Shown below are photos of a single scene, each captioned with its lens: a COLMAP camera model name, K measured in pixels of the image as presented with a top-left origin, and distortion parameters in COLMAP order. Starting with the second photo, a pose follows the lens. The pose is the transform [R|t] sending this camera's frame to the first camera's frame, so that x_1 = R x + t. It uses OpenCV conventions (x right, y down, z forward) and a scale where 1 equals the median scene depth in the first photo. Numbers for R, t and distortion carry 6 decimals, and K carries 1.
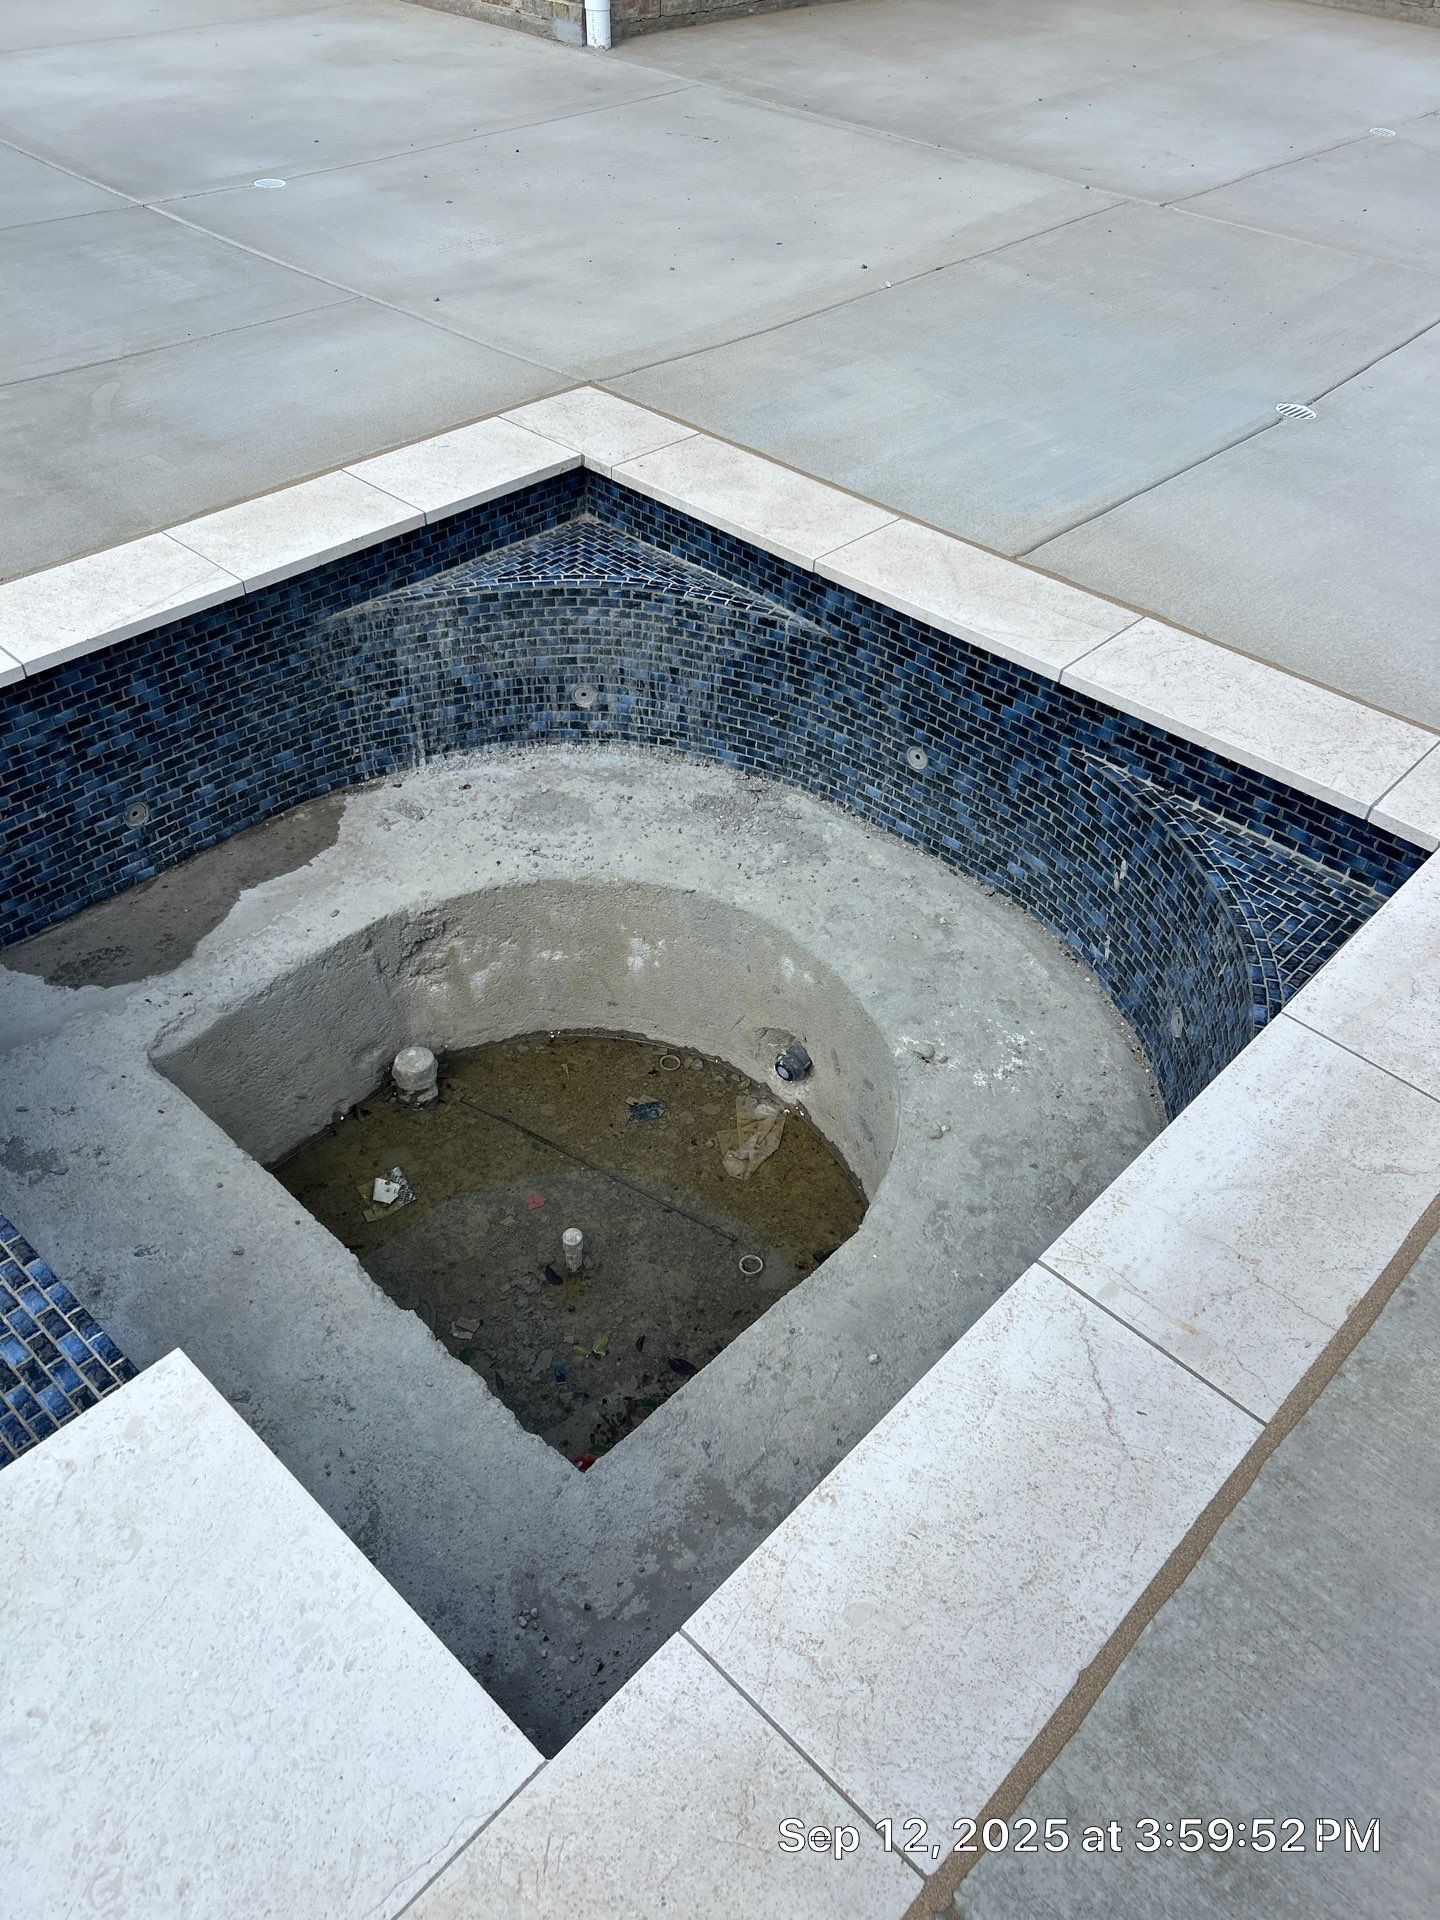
lens RADIAL K [[1433.9, 0, 730.8], [0, 1433.9, 974.5], [0, 0, 1]] dist [0.042370, -0.019075]
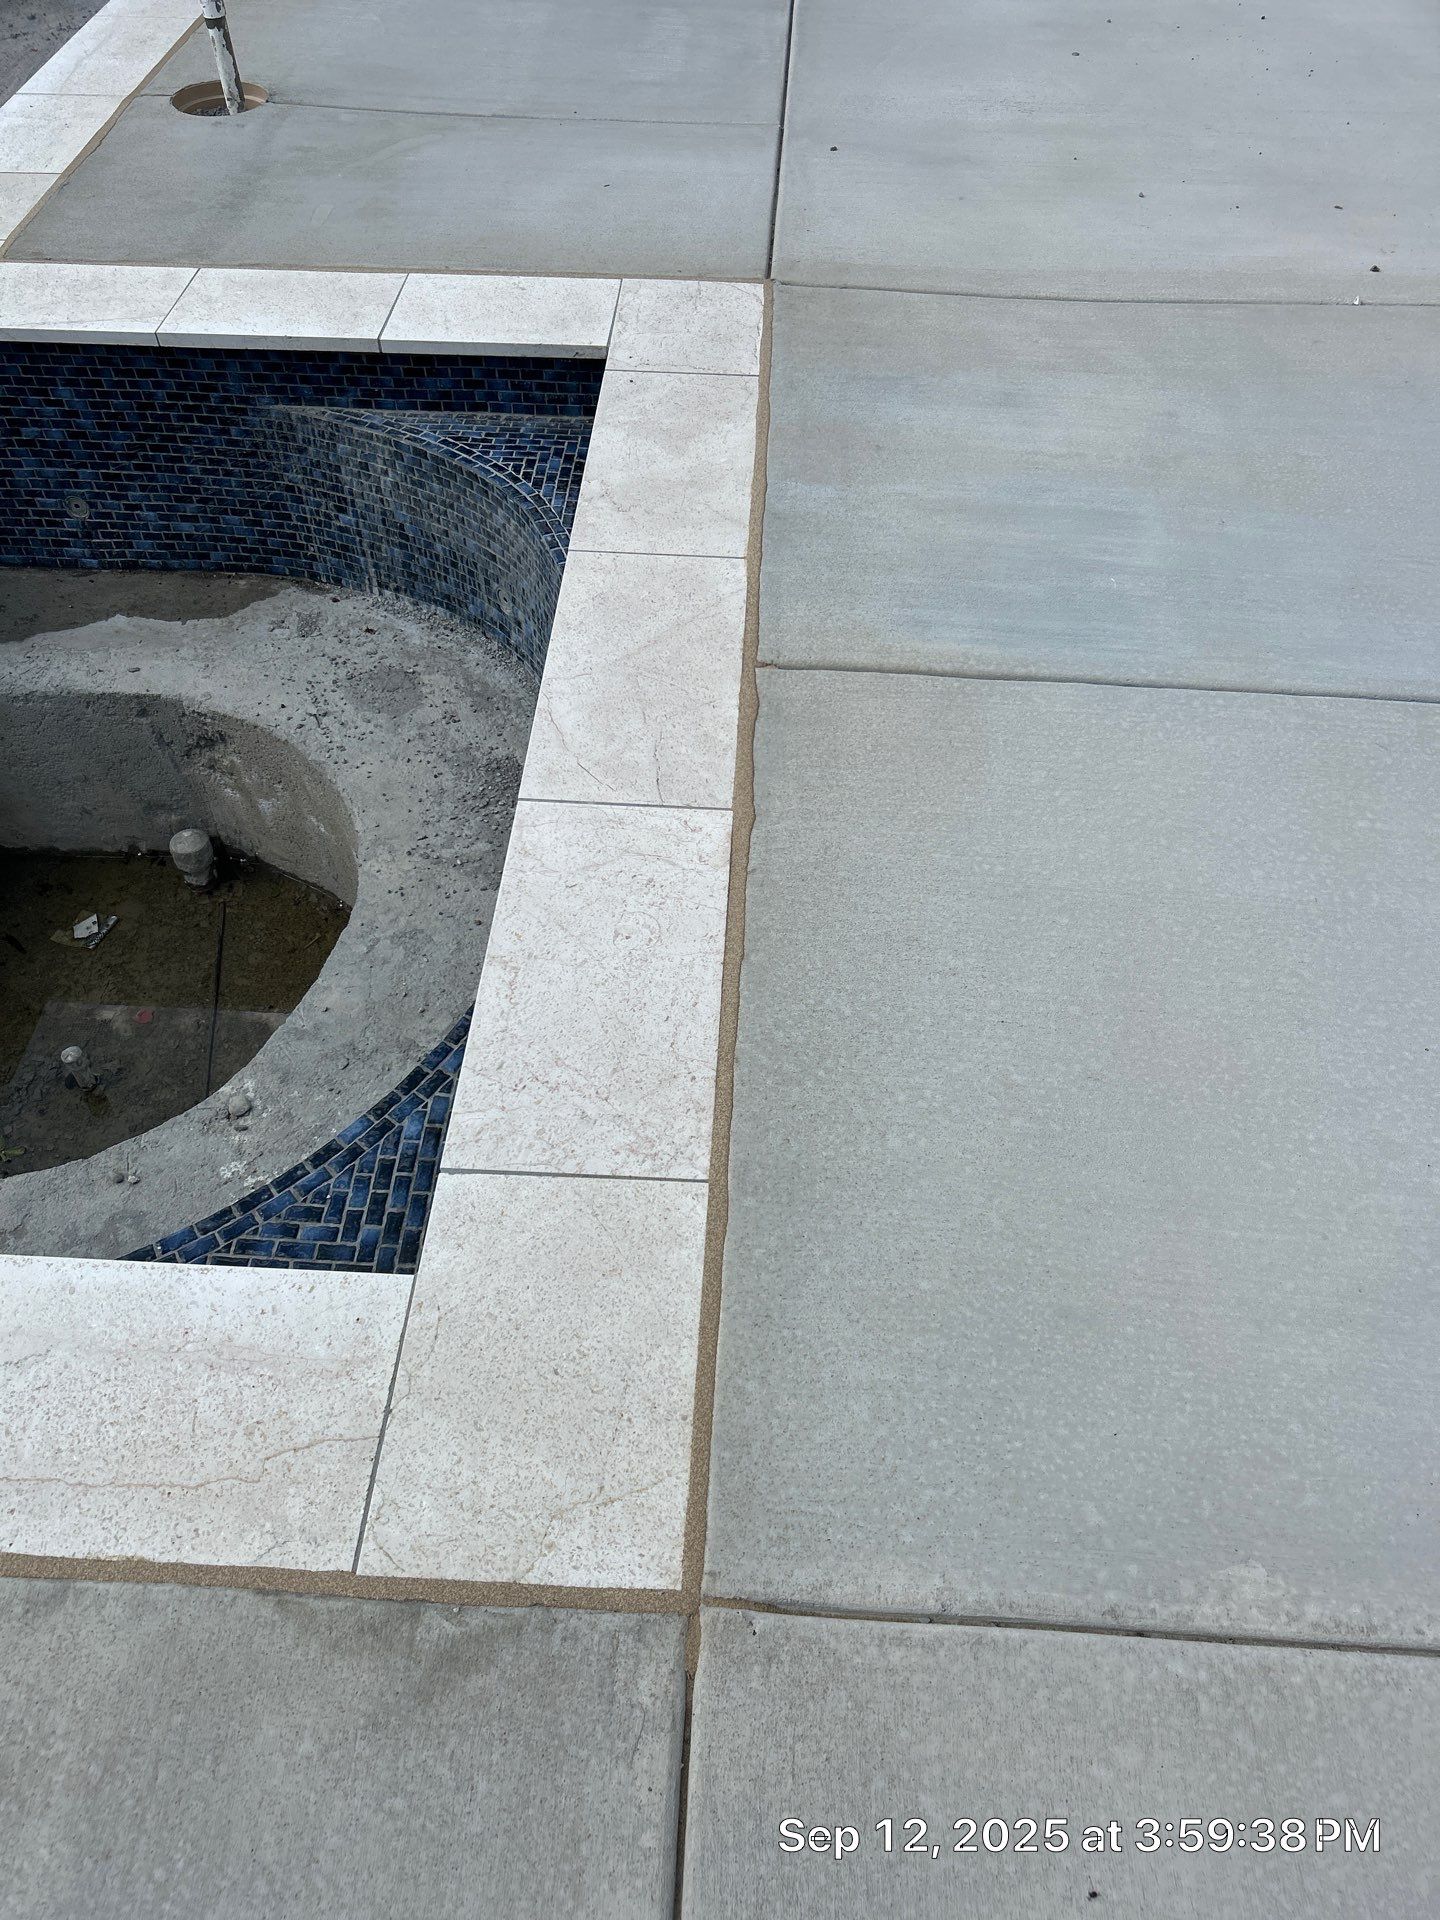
lens RADIAL K [[1433.9, 0, 722.3], [0, 1433.9, 951.3], [0, 0, 1]] dist [0.042370, -0.019075]
pose [[0.655147, 0.548852, -0.519176, 0.610536], [-0.501341, 0.829922, 0.244718, -0.320197], [0.565190, 0.099958, 0.818883, 0.387412]]
